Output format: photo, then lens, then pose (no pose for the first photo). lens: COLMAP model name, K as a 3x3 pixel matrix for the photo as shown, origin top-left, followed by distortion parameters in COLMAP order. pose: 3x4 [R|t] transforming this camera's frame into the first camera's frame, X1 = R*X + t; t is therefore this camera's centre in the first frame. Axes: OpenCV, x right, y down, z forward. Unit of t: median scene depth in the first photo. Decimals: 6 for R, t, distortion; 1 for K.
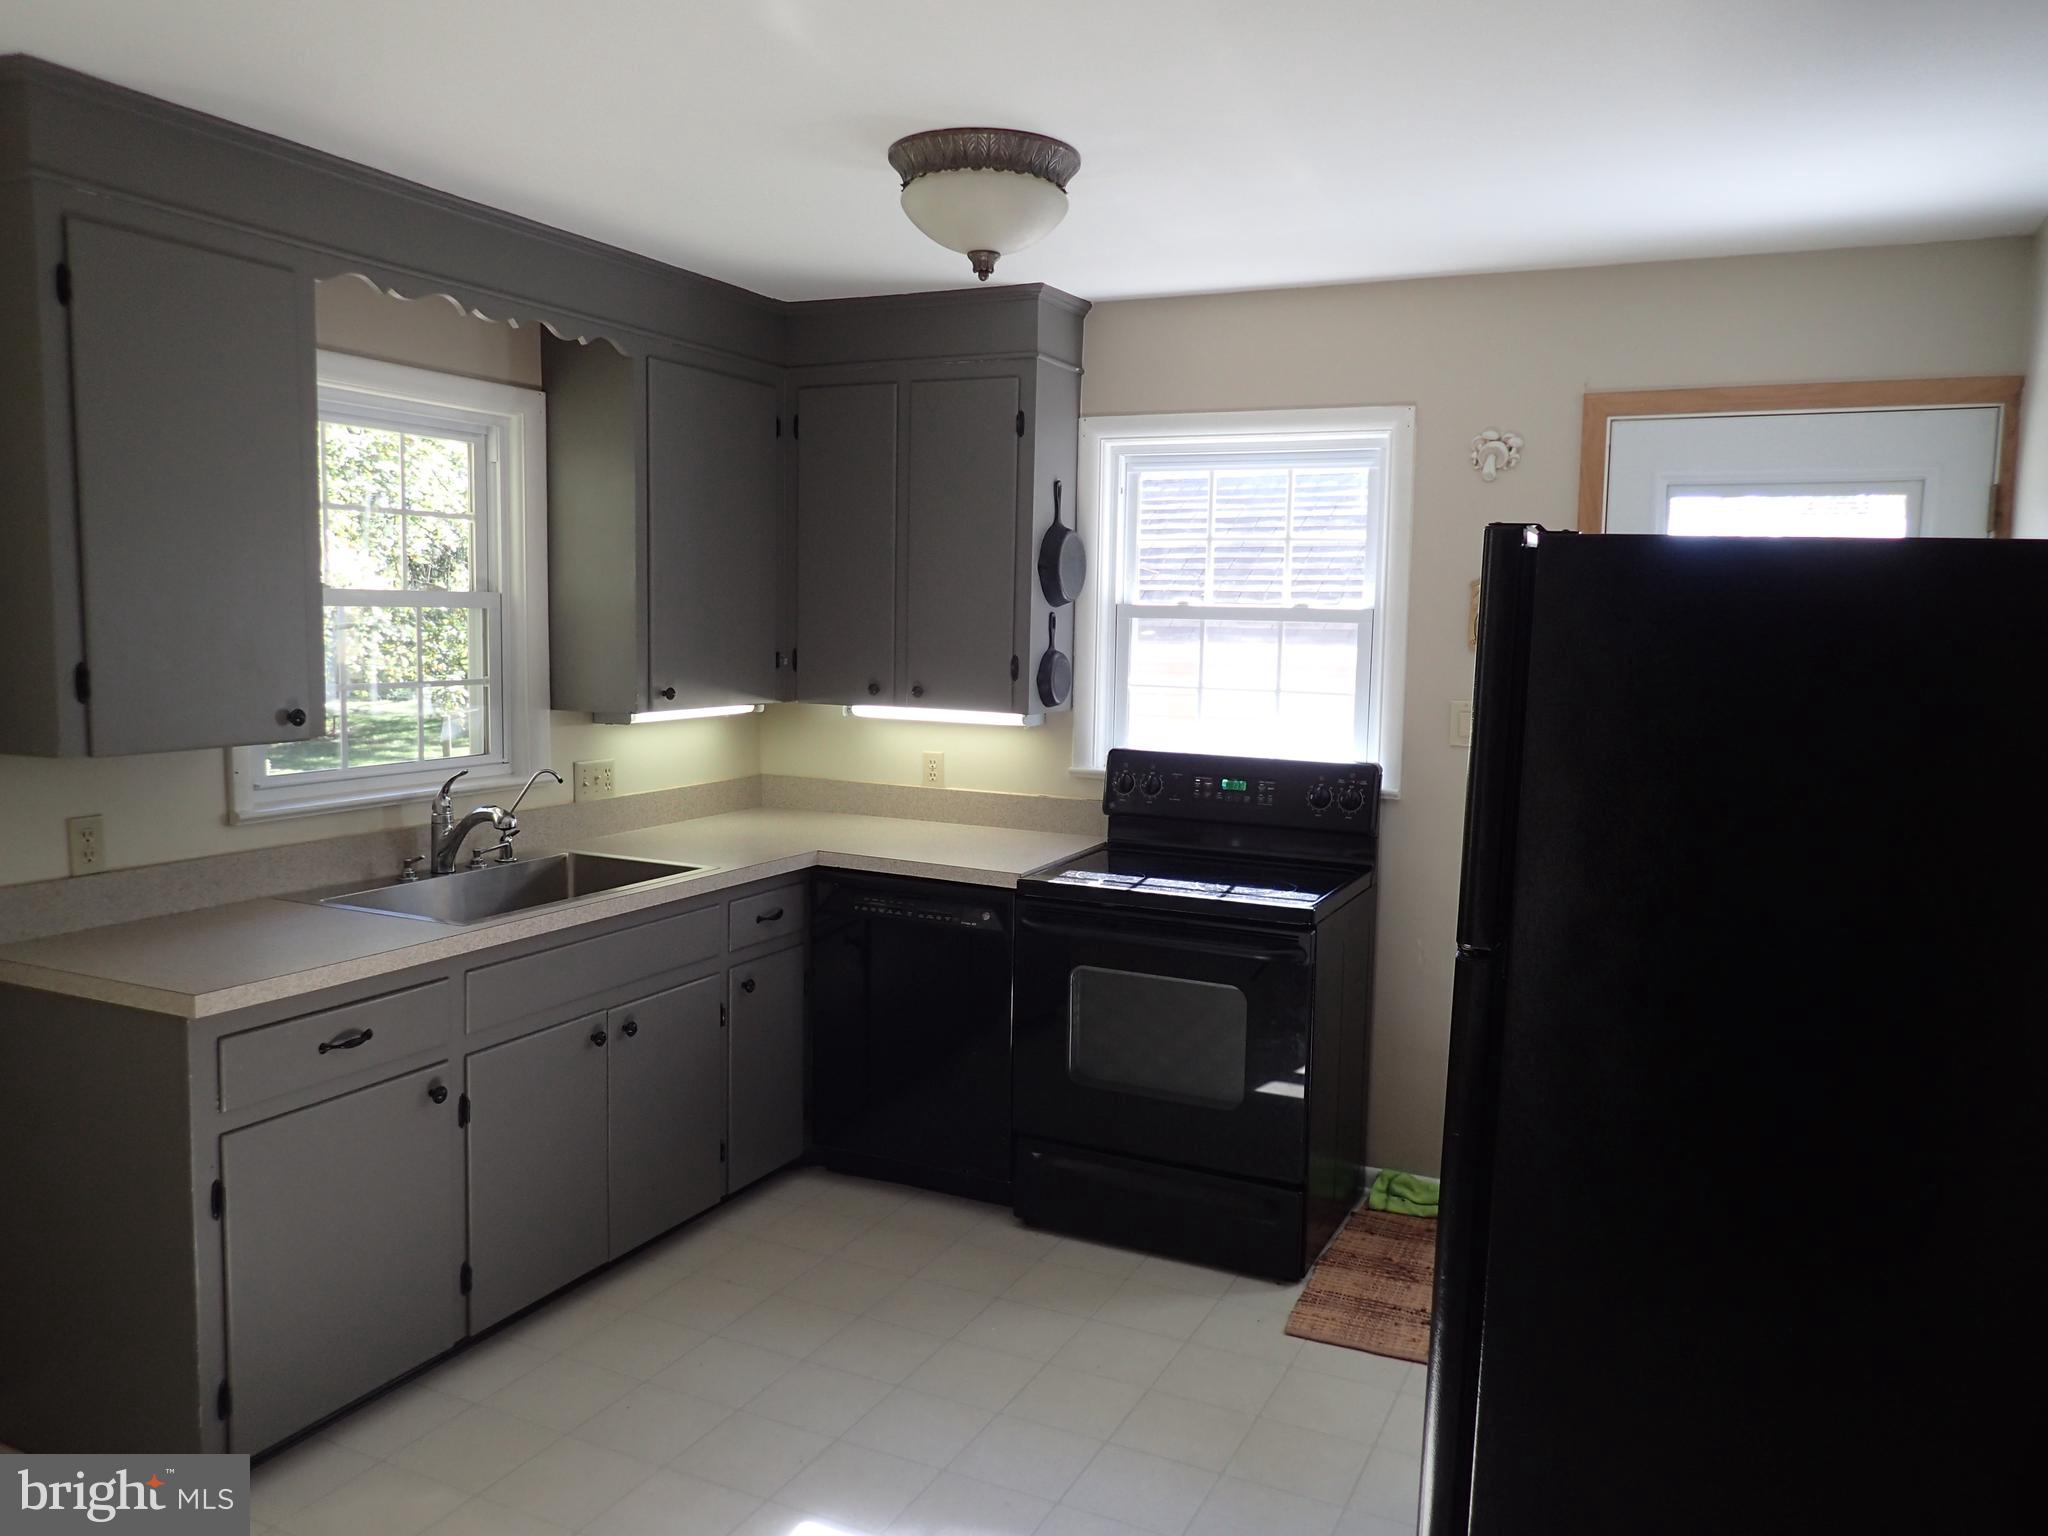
lens RADIAL K [[1533.0, 0, 1029.6], [0, 1533.0, 766.1], [0, 0, 1]] dist [0.003869, 0.001457]
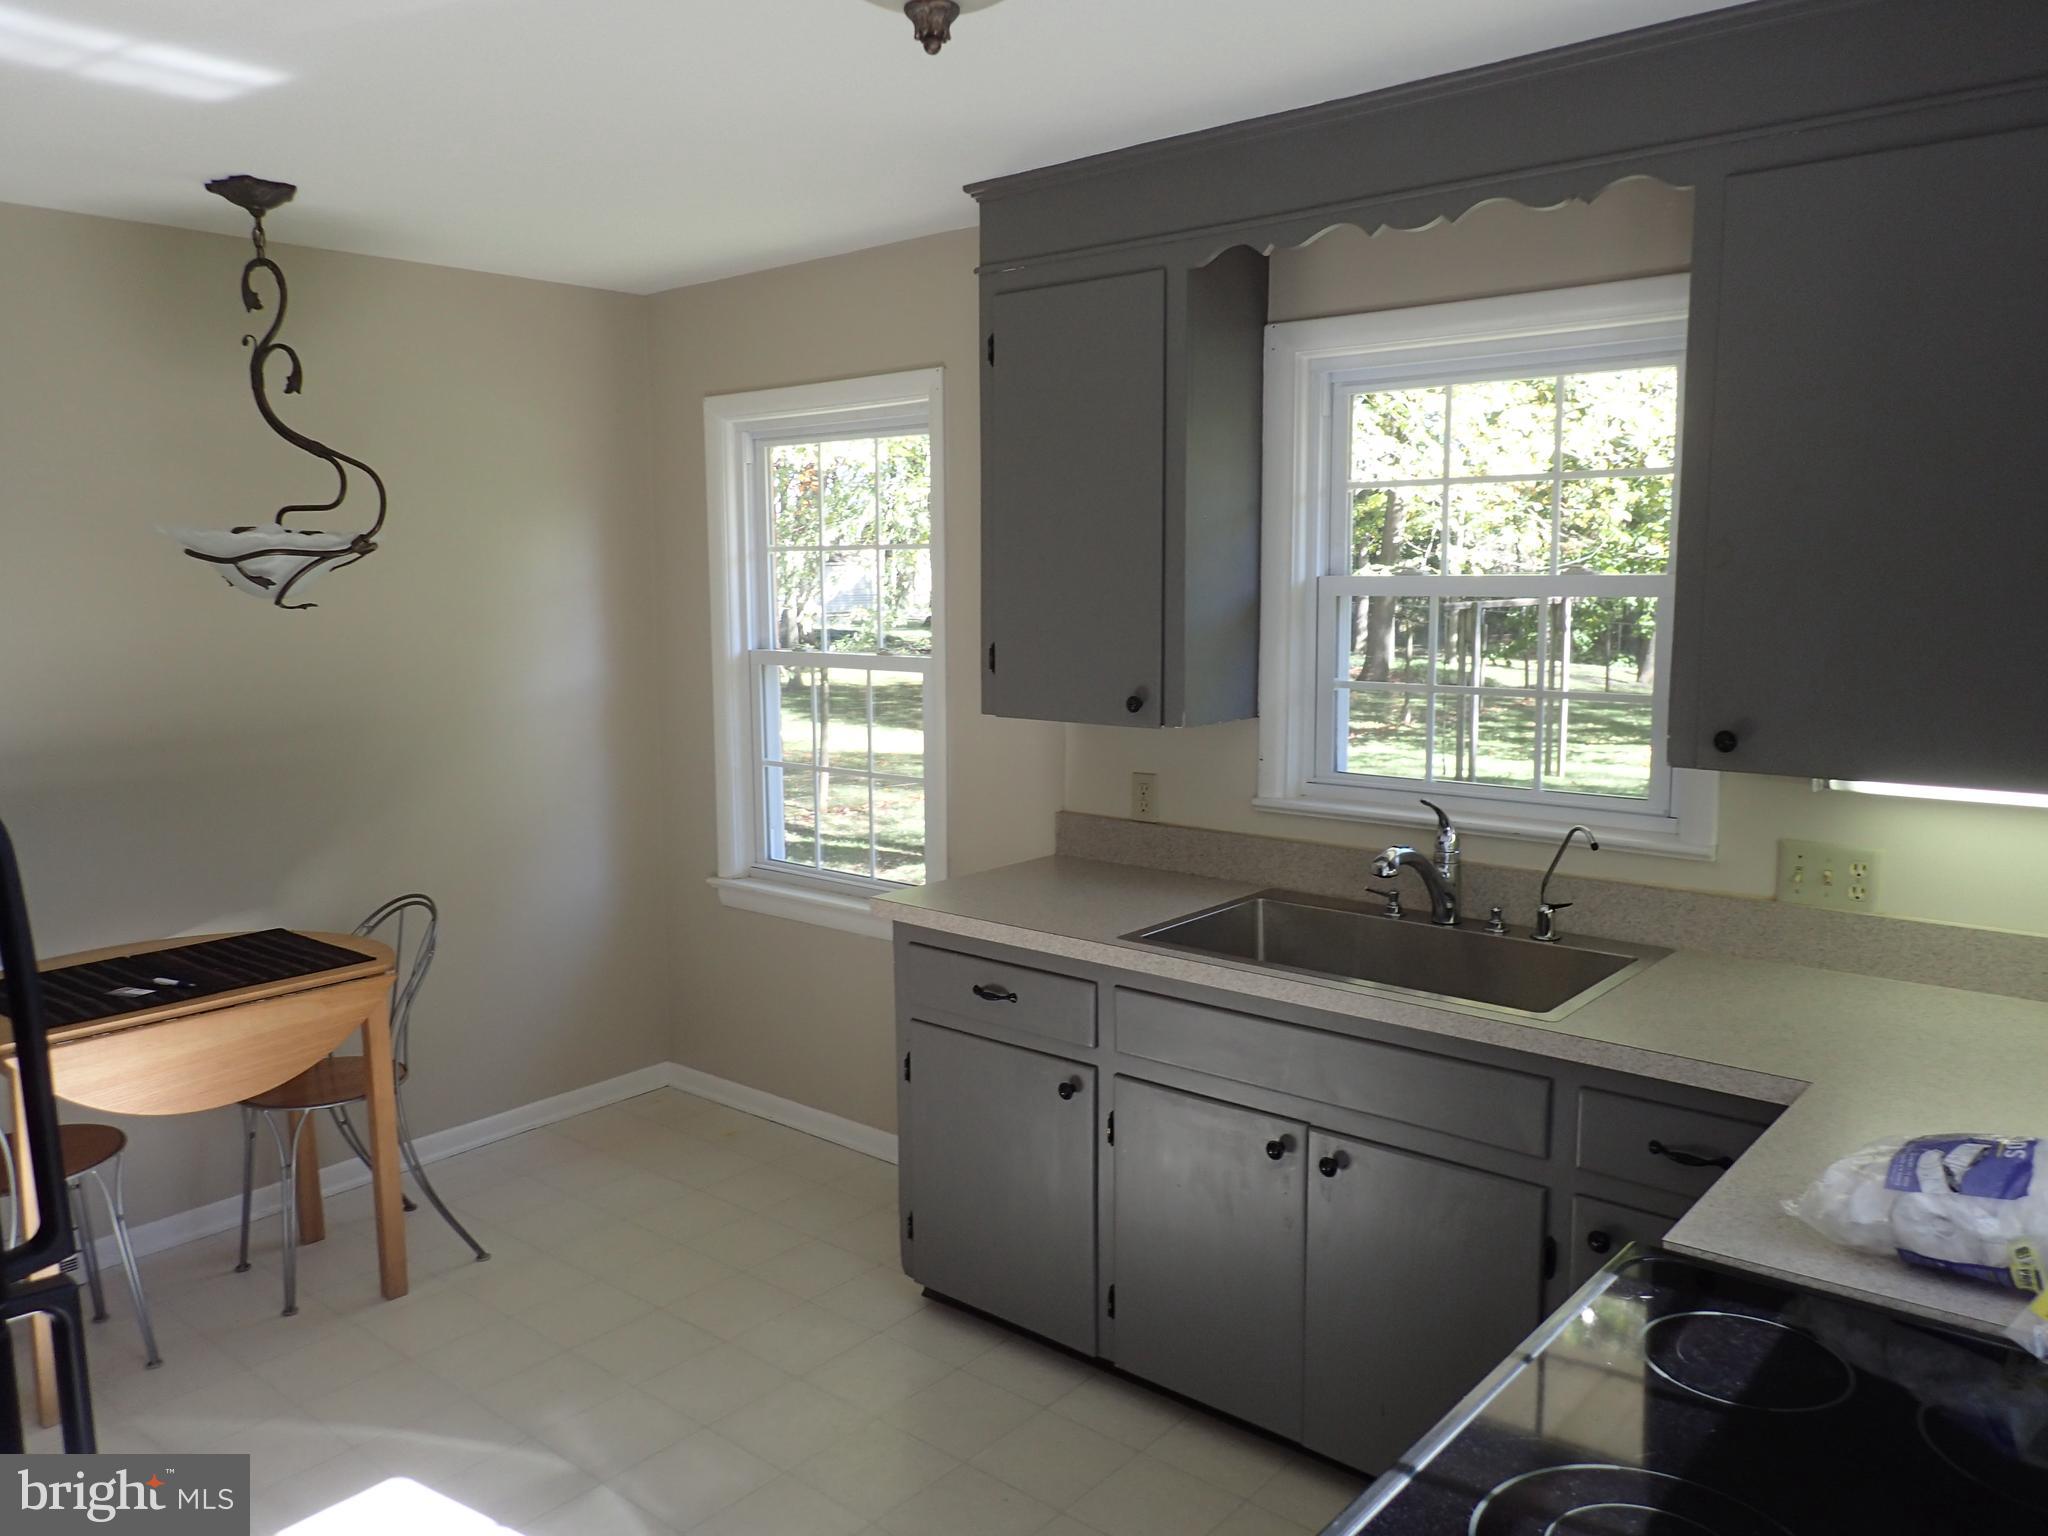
lens RADIAL K [[1533.0, 0, 1029.6], [0, 1533.0, 766.1], [0, 0, 1]] dist [0.003869, 0.001457]
pose [[-0.262382, 0.104744, -0.959263, 0.468889], [-0.094950, 0.986465, 0.133686, -0.105147], [0.960281, 0.126159, -0.248885, 1.024861]]
